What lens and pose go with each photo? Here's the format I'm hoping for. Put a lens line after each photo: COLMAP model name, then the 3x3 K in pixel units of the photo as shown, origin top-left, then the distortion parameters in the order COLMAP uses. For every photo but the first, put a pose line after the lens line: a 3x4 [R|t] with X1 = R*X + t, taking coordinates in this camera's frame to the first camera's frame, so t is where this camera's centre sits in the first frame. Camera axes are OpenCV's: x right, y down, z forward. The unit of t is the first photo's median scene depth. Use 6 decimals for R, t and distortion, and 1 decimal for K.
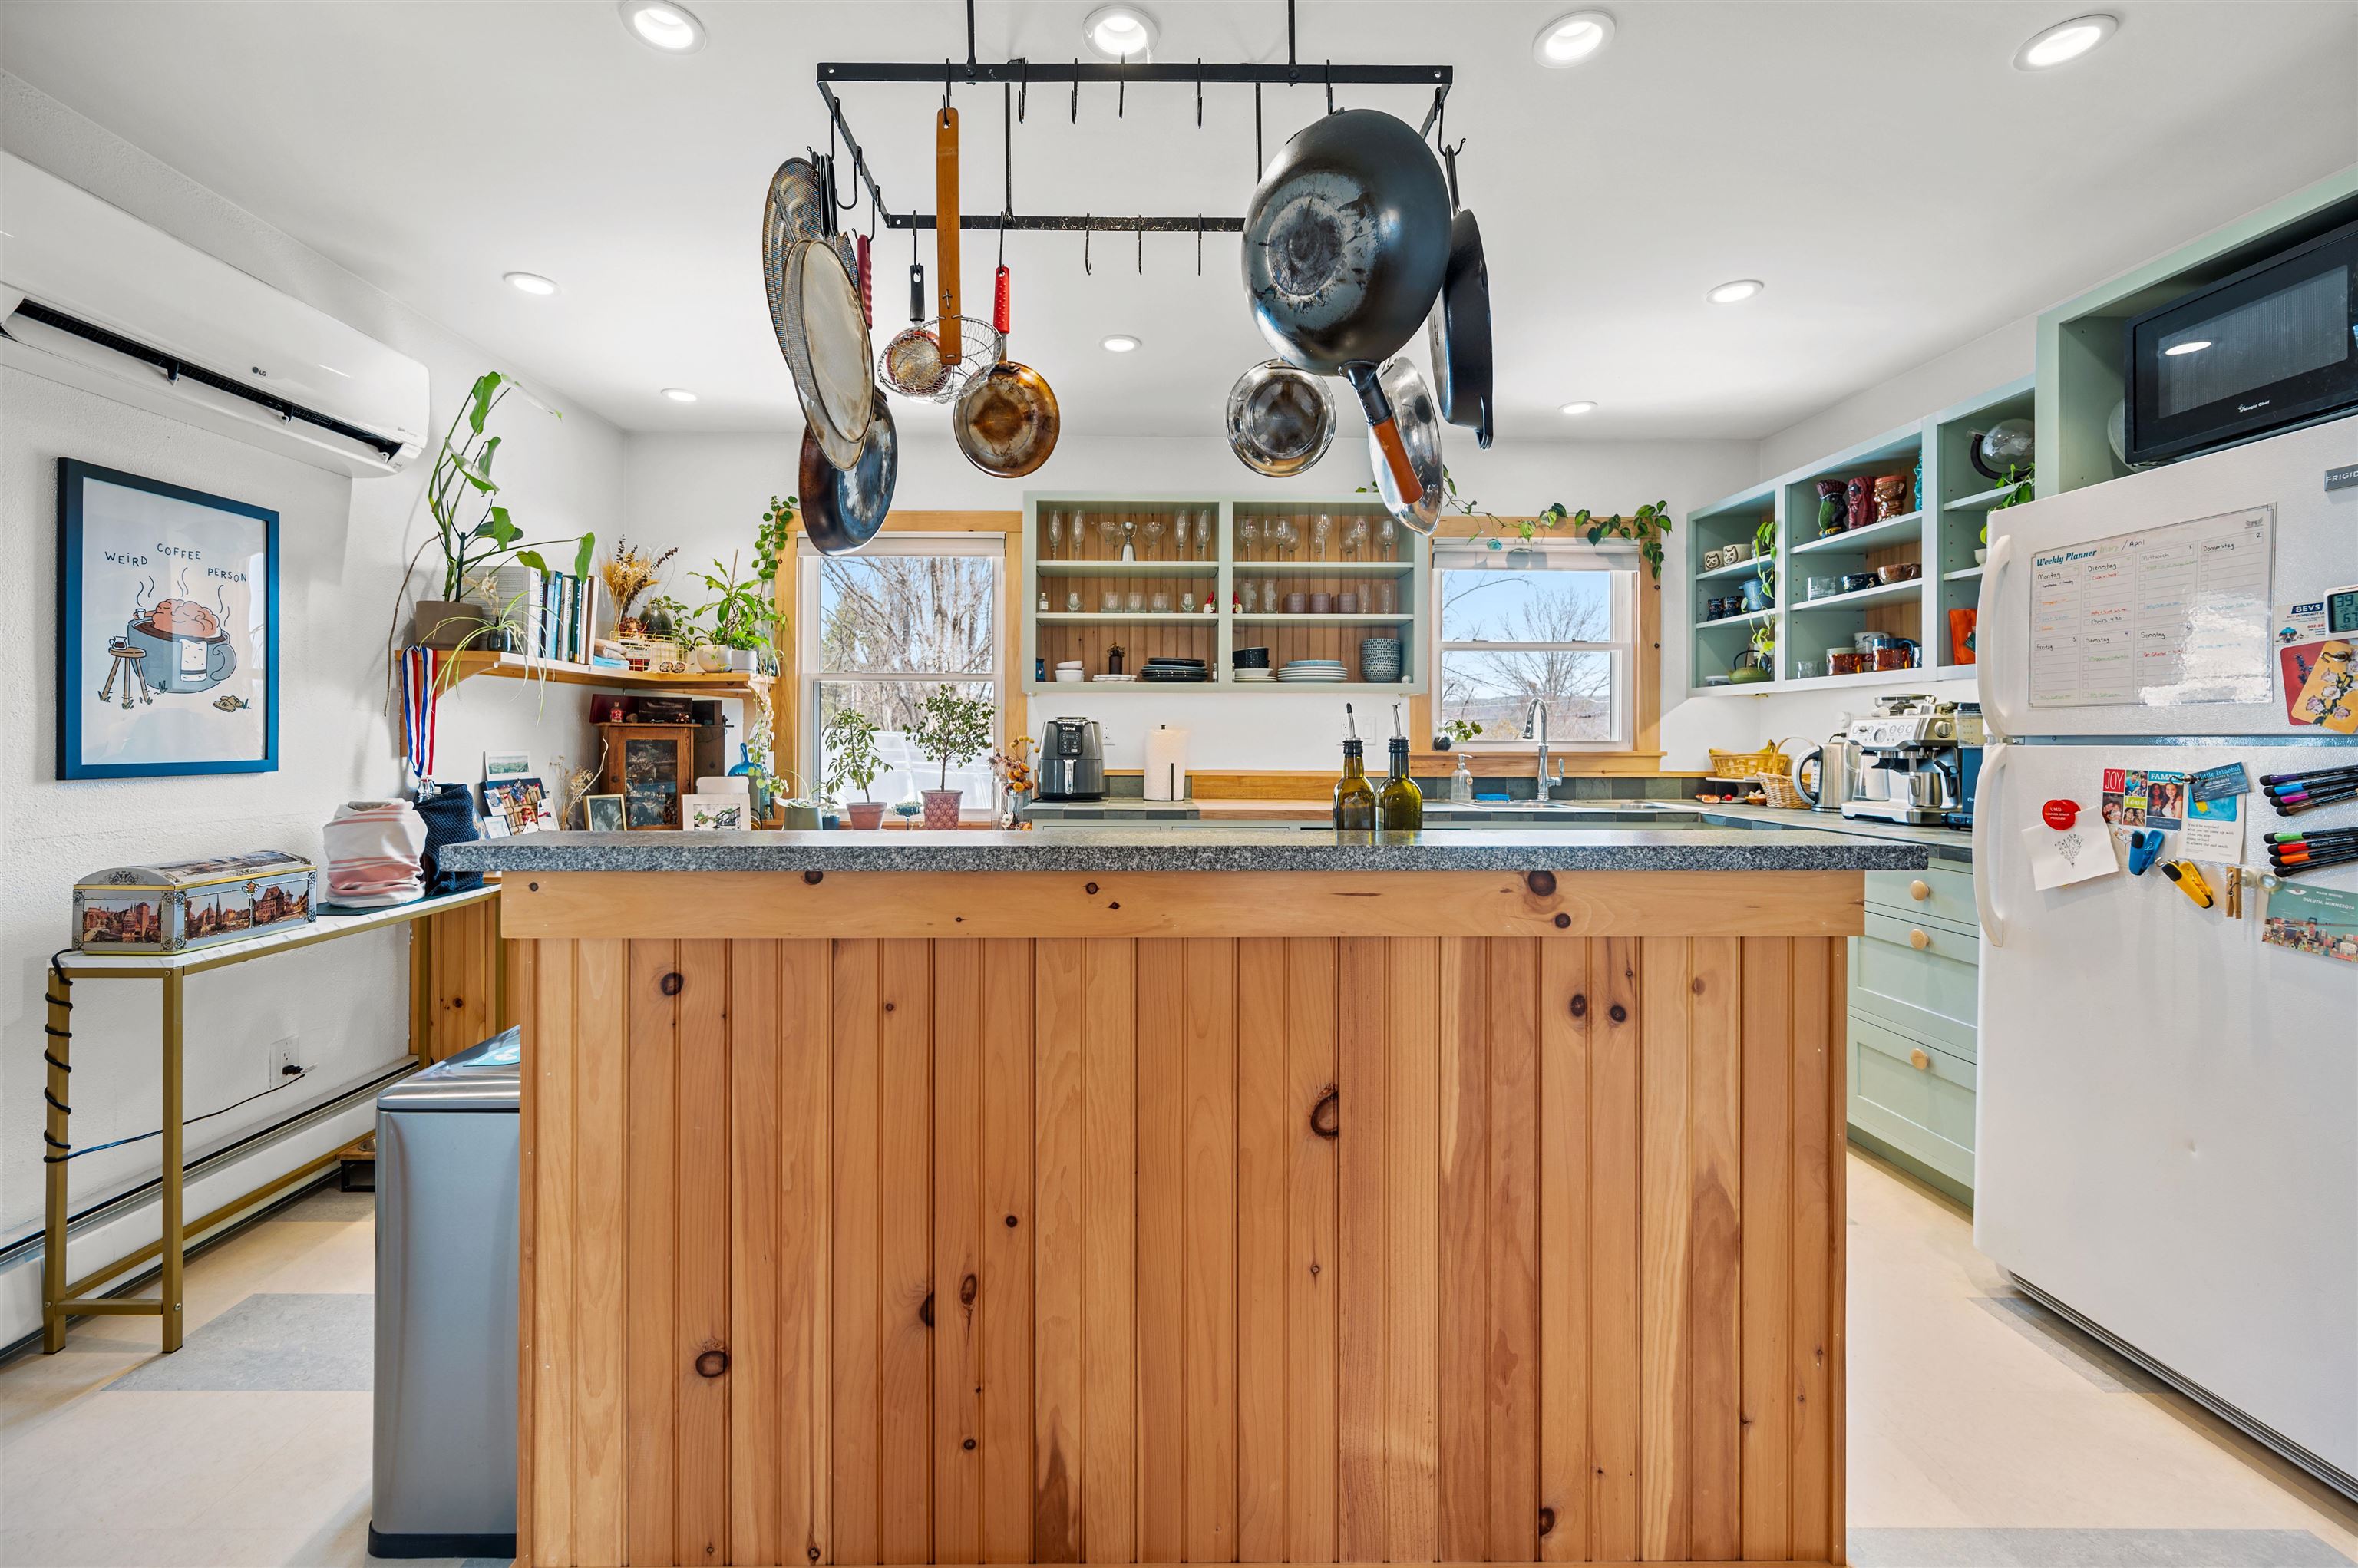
lens RADIAL K [[939.3, 0, 1131.9], [0, 939.3, 740.5], [0, 0, 1]] dist [-0.001851, 0.000685]
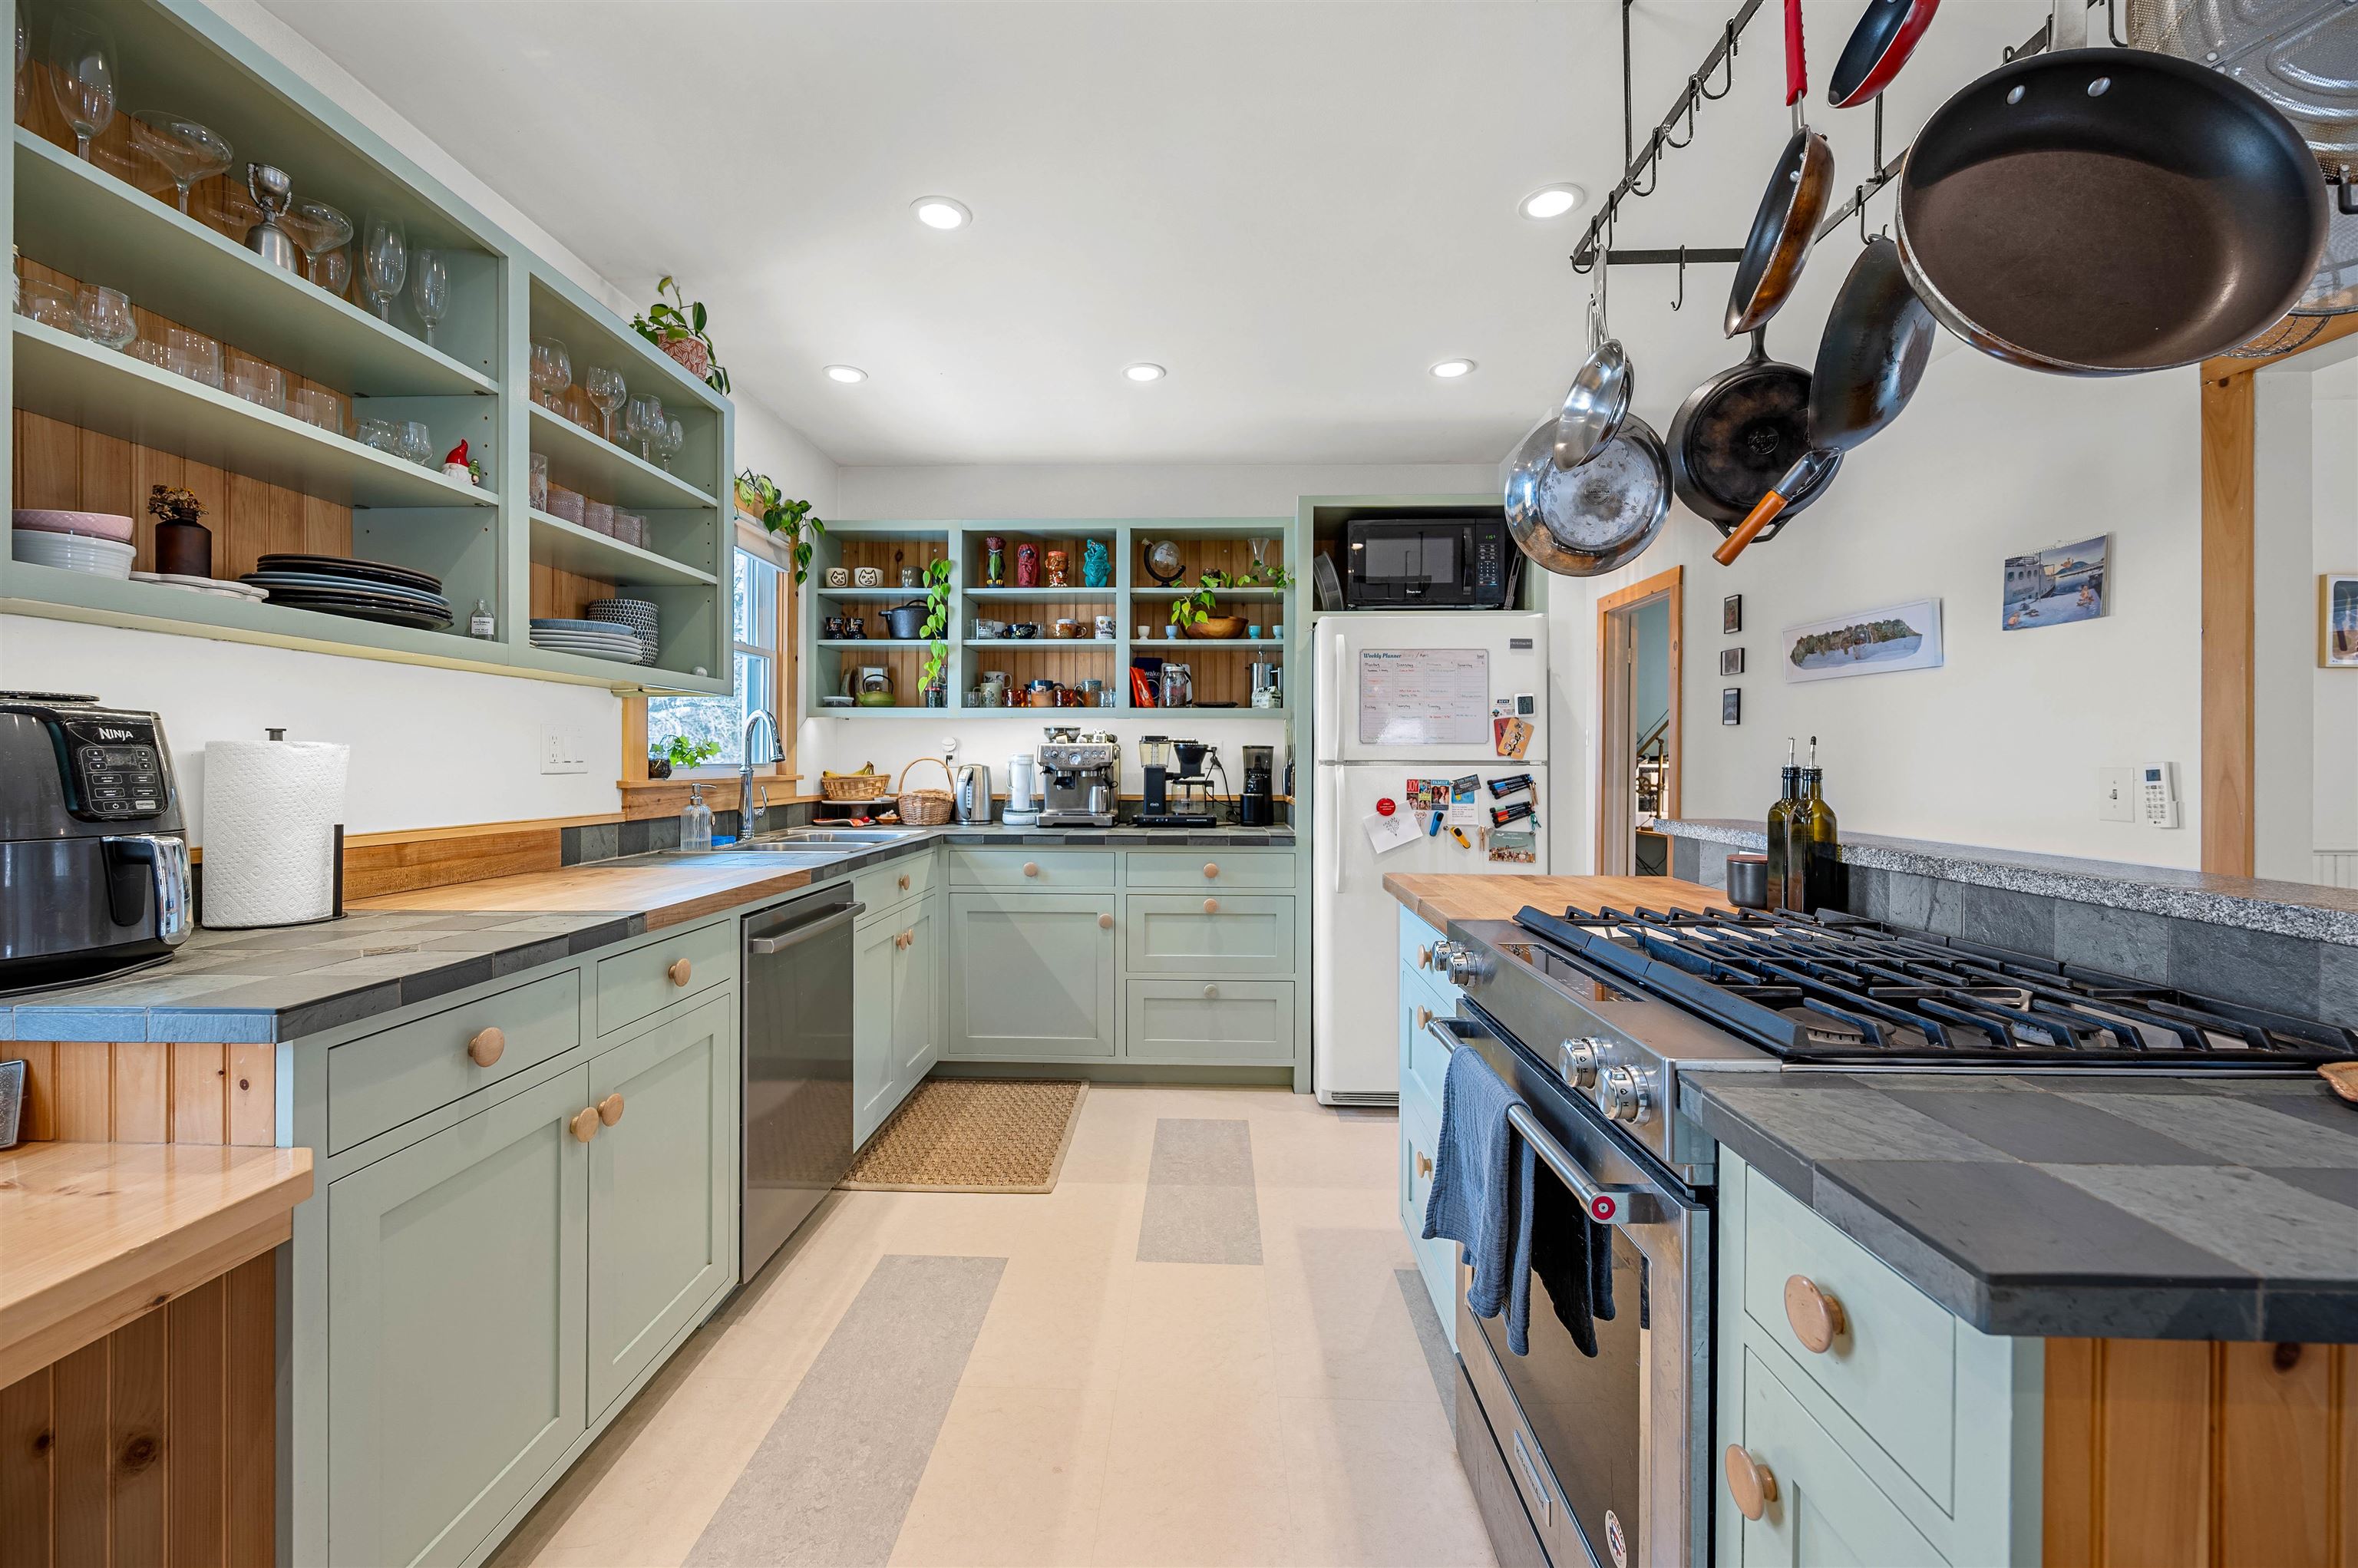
lens RADIAL K [[939.3, 0, 1165.8], [0, 939.3, 755.7], [0, 0, 1]] dist [-0.001851, 0.000685]
pose [[0.033220, 0.003124, 0.999443, -0.575477], [0.000080, 0.999995, -0.003128, -0.006754], [-0.999448, 0.000184, 0.033220, 1.062486]]
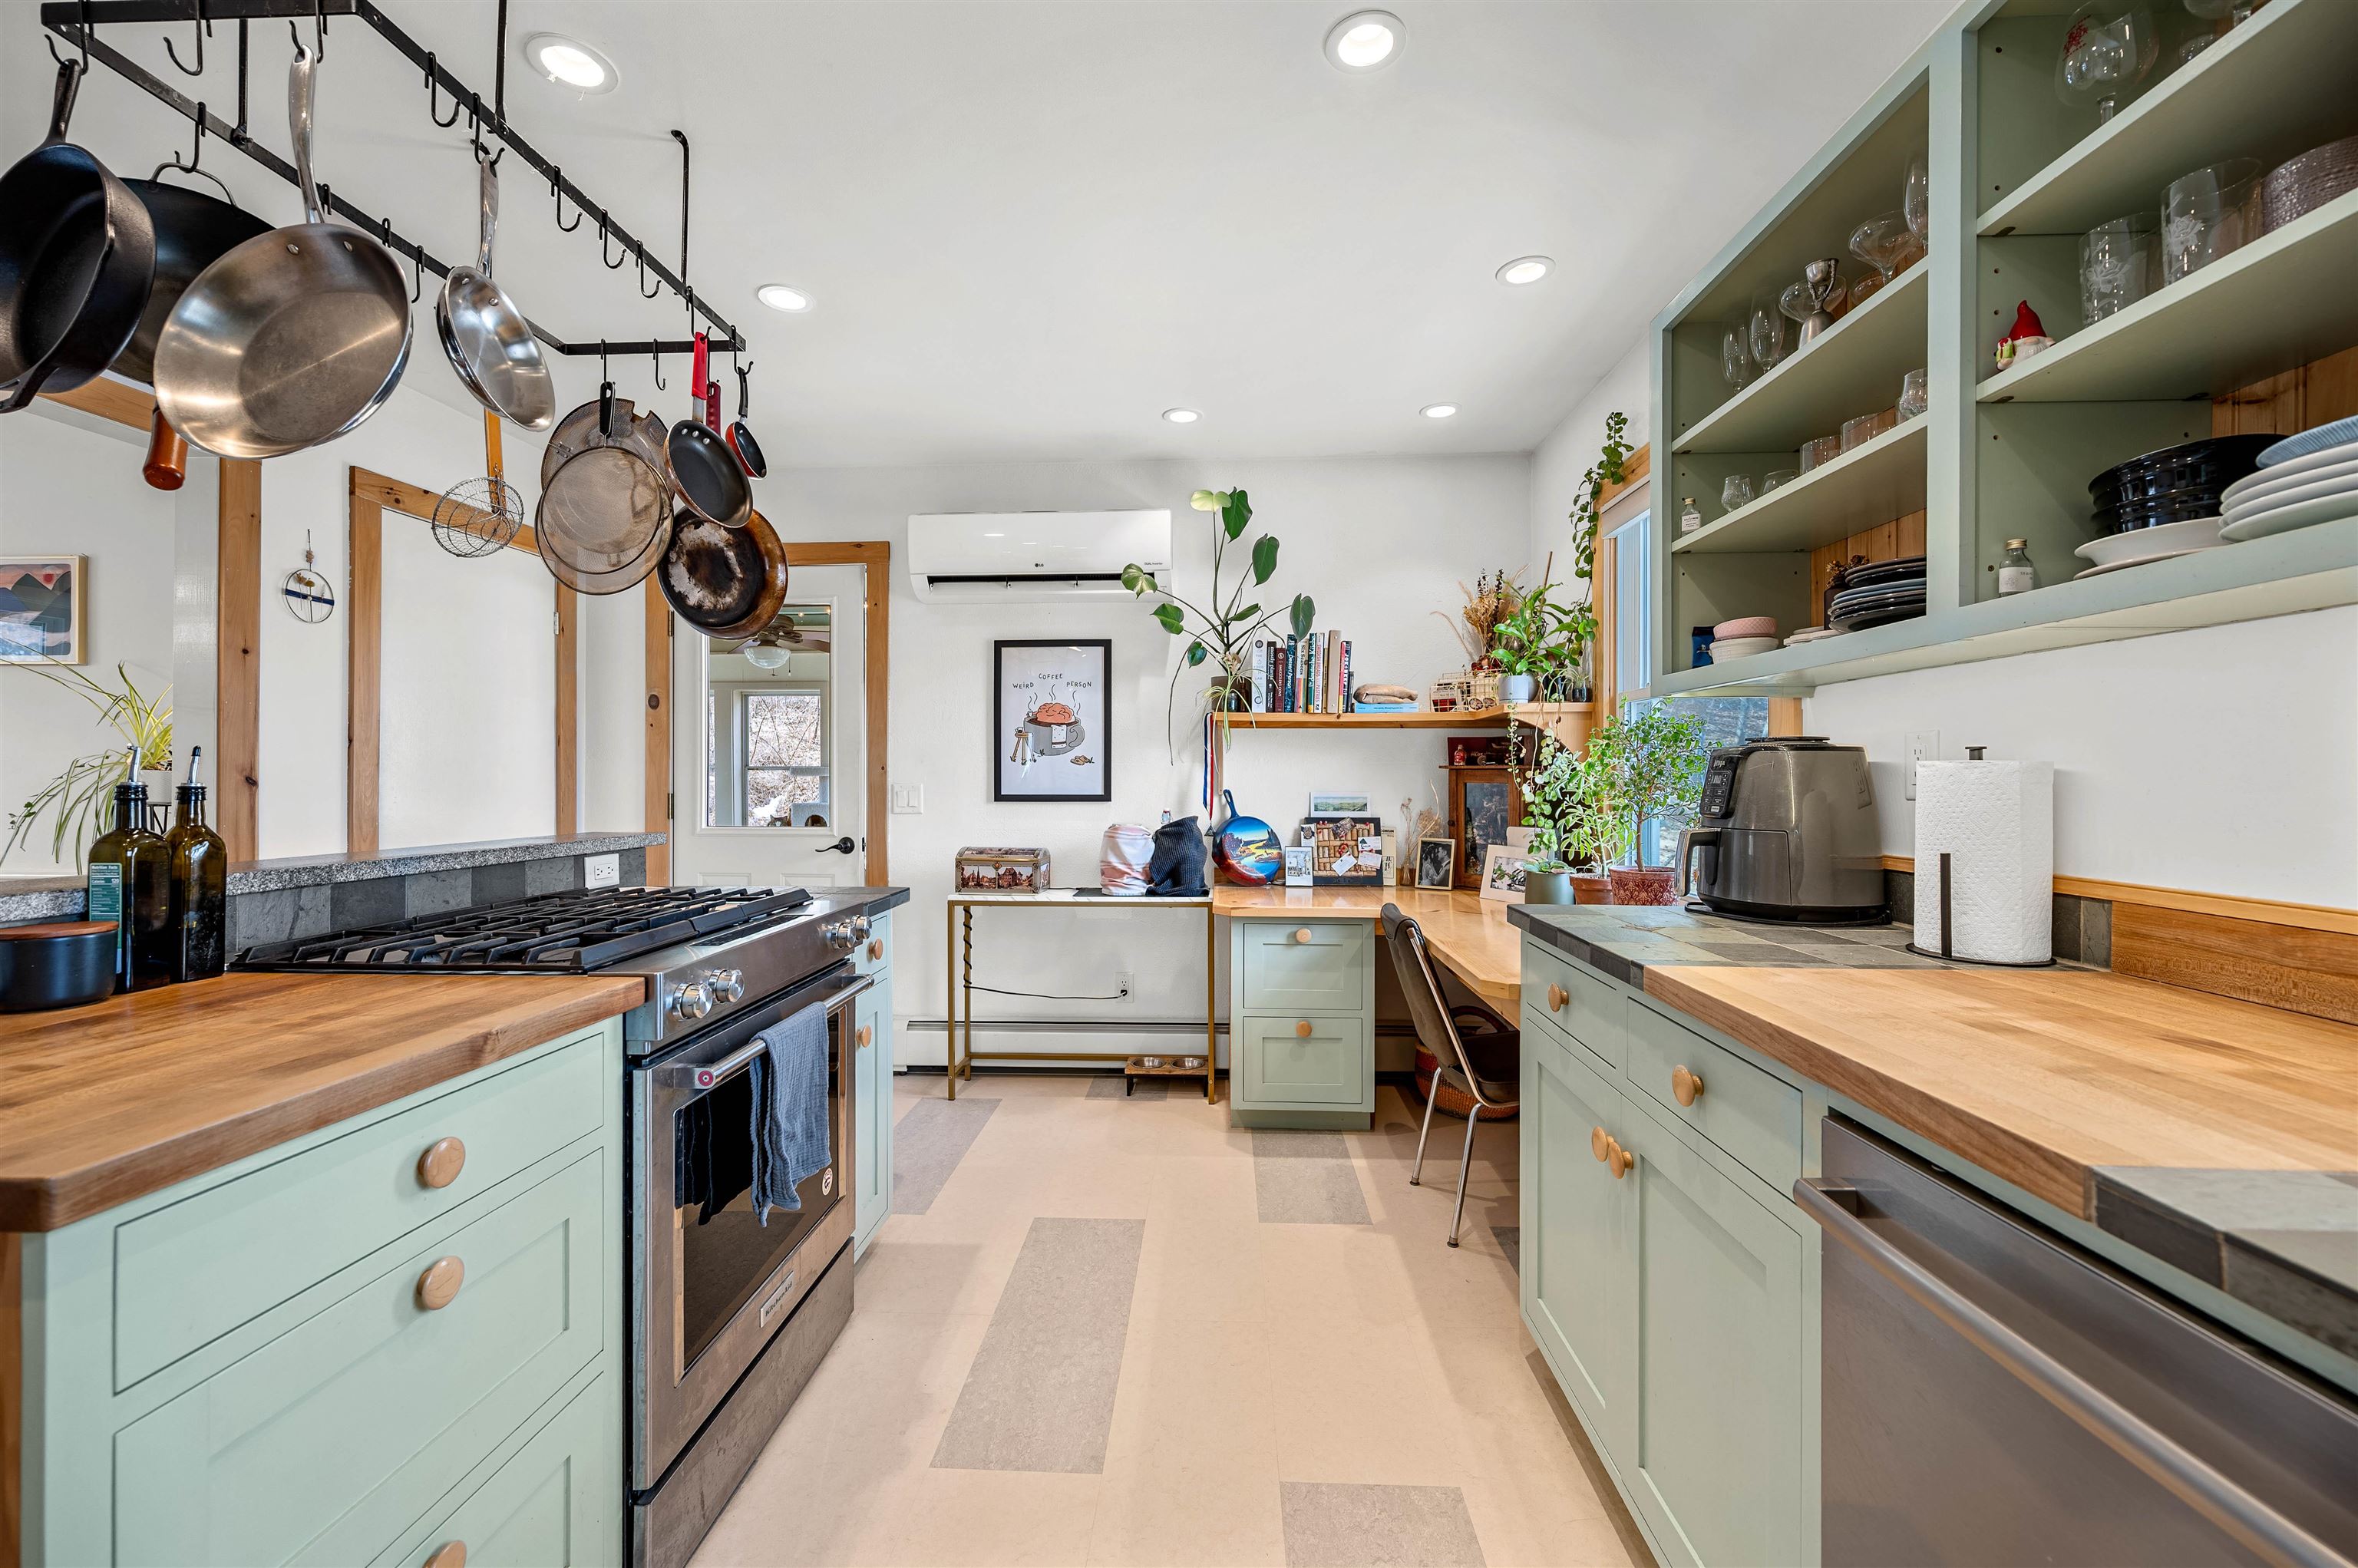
lens RADIAL K [[939.3, 0, 1188.0], [0, 939.3, 772.3], [0, 0, 1]] dist [-0.001851, 0.000685]
pose [[-0.040615, -0.008121, -0.999142, 0.690149], [-0.003820, 0.999961, -0.007973, -0.004779], [0.999168, 0.003493, -0.040645, 1.217406]]
